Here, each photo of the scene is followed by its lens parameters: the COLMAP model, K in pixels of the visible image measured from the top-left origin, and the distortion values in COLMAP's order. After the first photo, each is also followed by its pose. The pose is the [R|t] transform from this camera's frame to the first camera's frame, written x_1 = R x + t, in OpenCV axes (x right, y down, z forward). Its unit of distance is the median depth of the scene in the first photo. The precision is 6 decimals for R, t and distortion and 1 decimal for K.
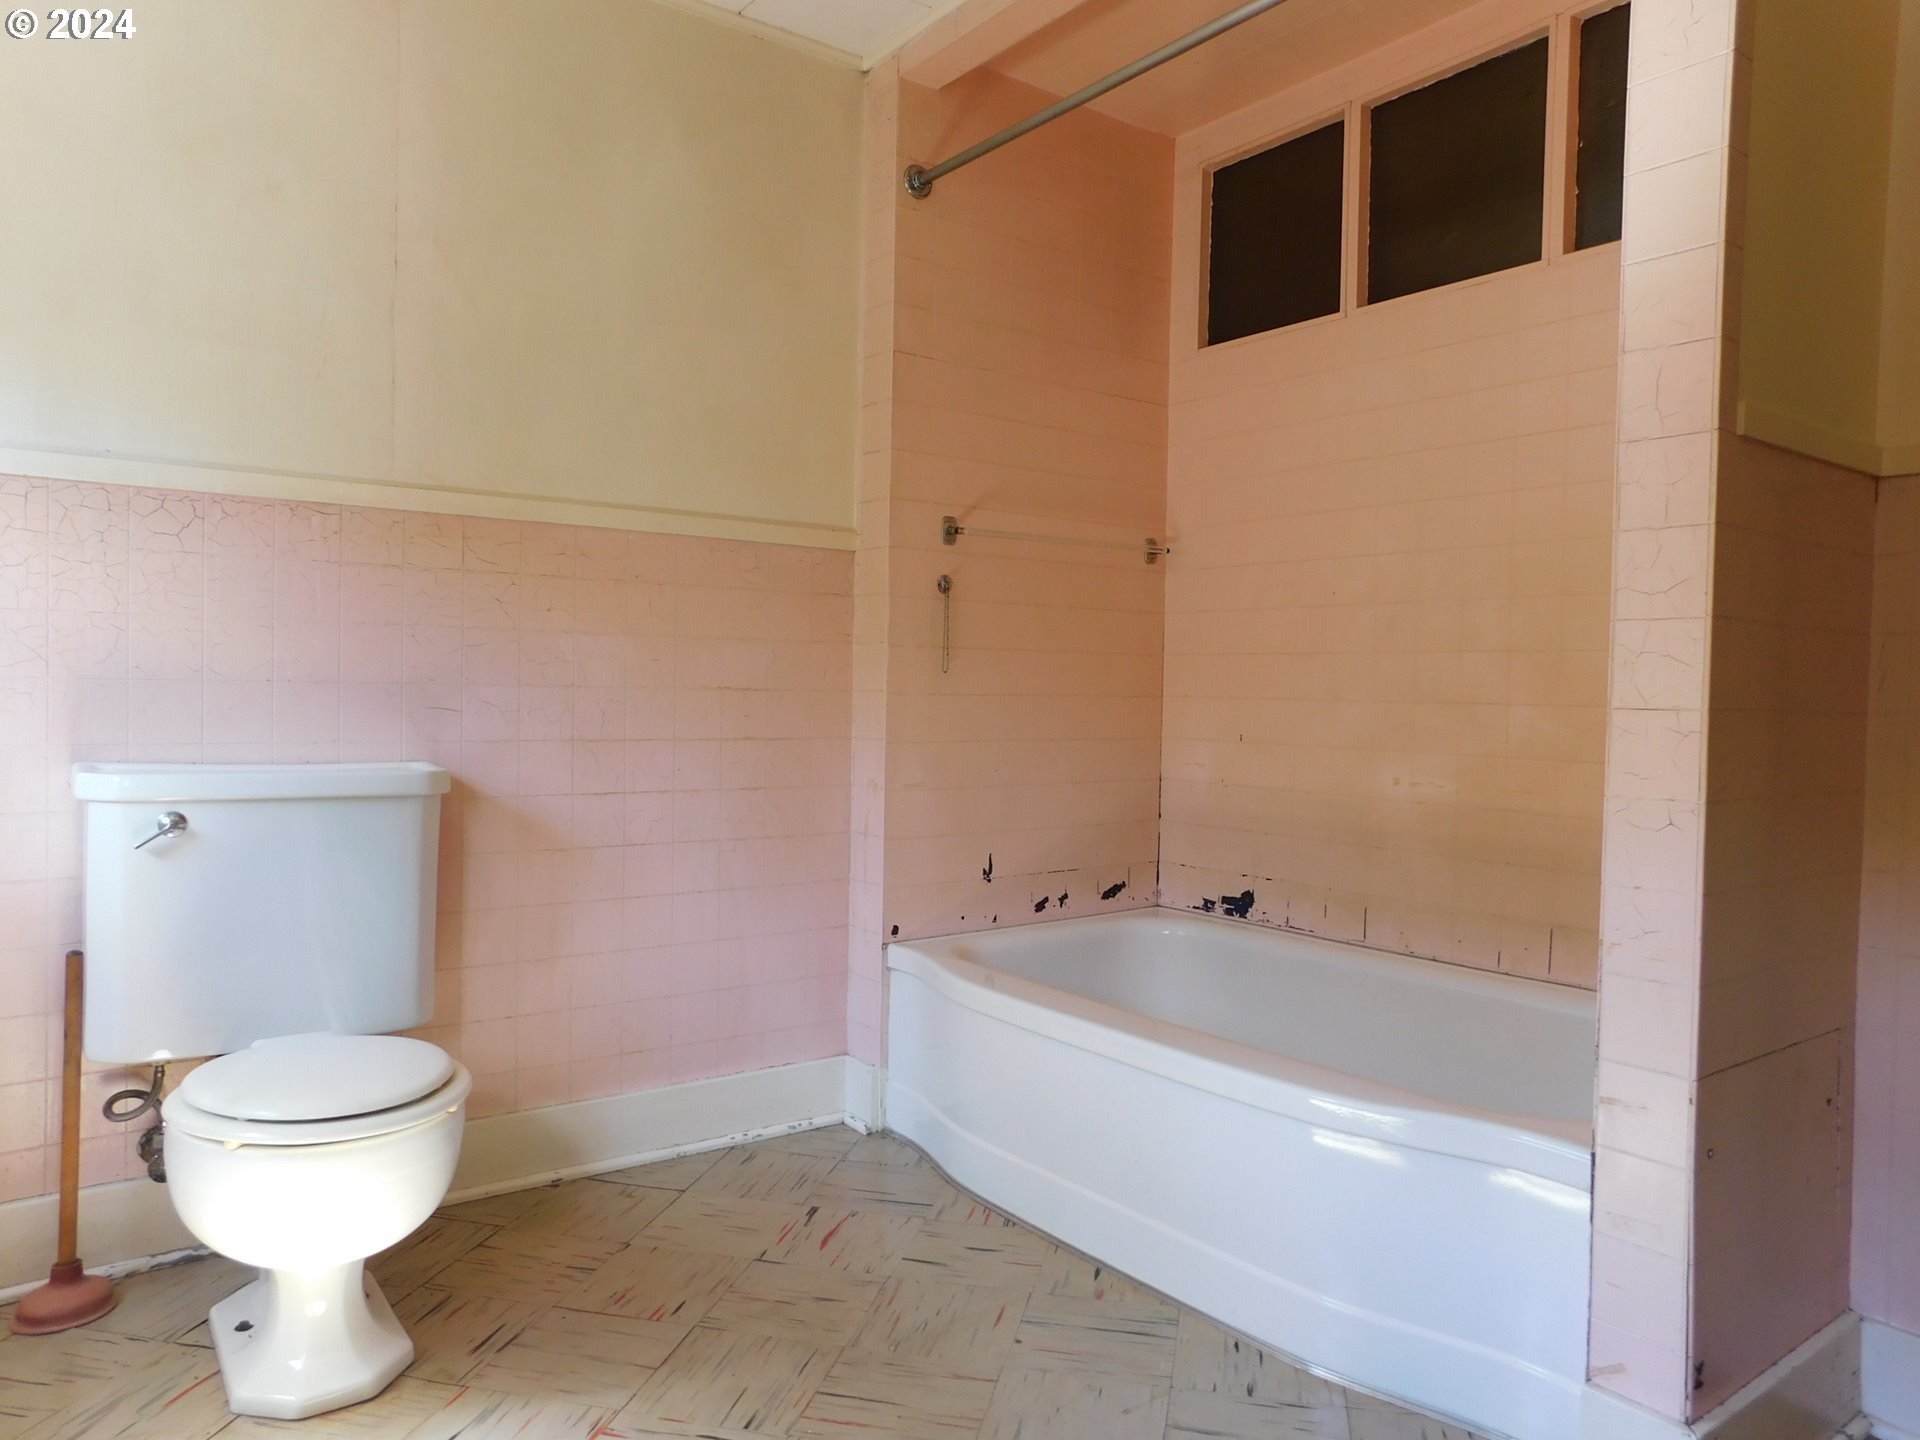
lens RADIAL K [[1309.7, 0, 968.1], [0, 1309.7, 715.1], [0, 0, 1]] dist [-0.048074, 0.060400]
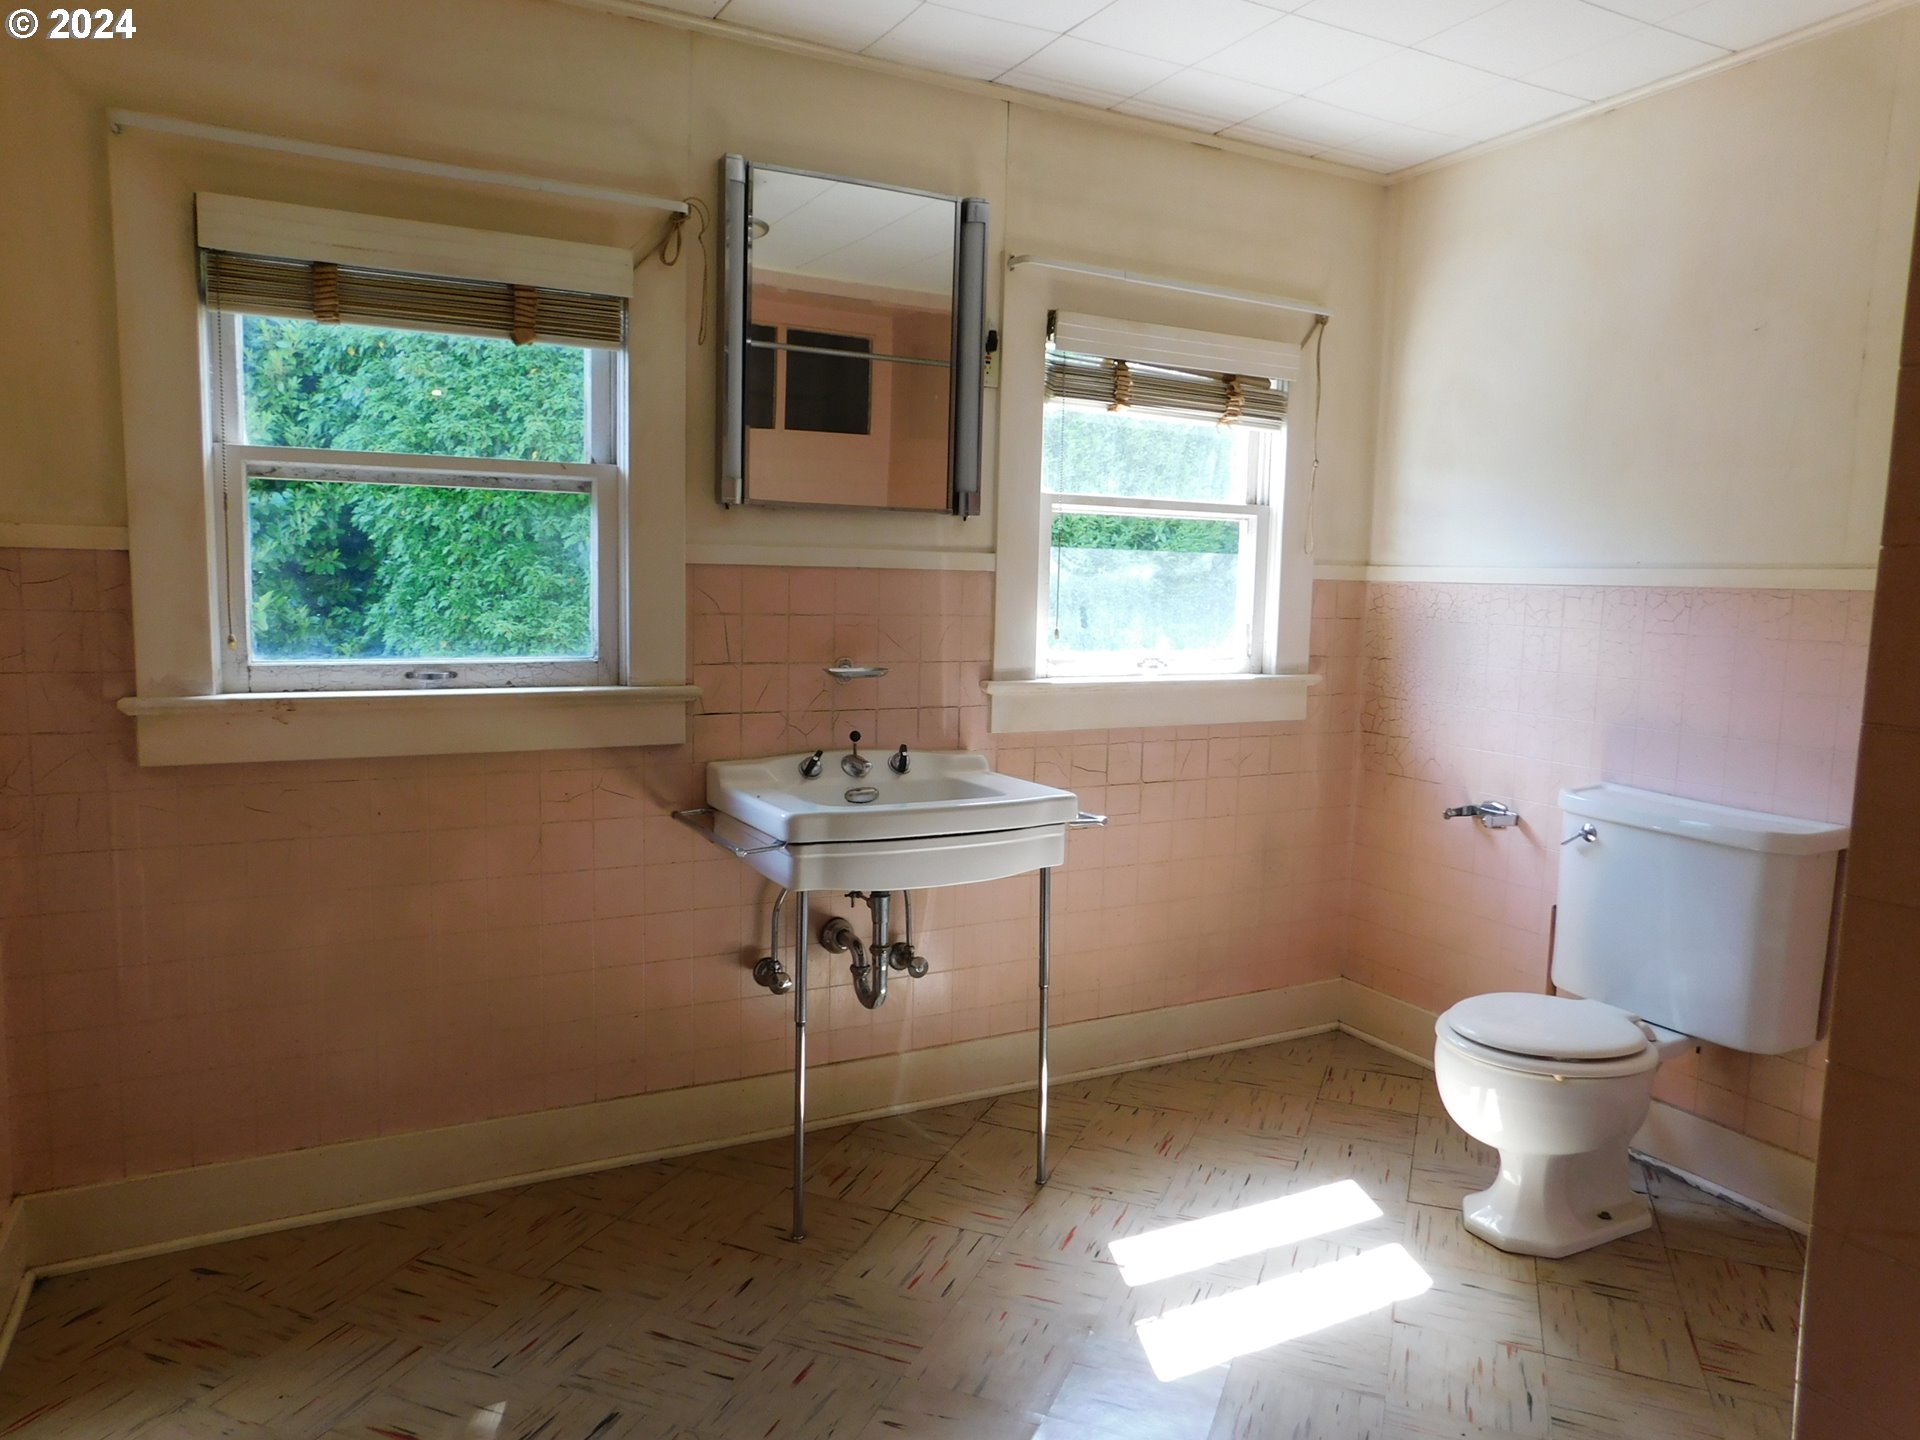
lens RADIAL K [[1309.7, 0, 968.1], [0, 1309.7, 715.1], [0, 0, 1]] dist [-0.048074, 0.060400]
pose [[-0.153646, 0.083352, -0.984604, 0.812646], [-0.043841, 0.994880, 0.091063, -0.133367], [0.987153, 0.057158, -0.149205, 0.497814]]
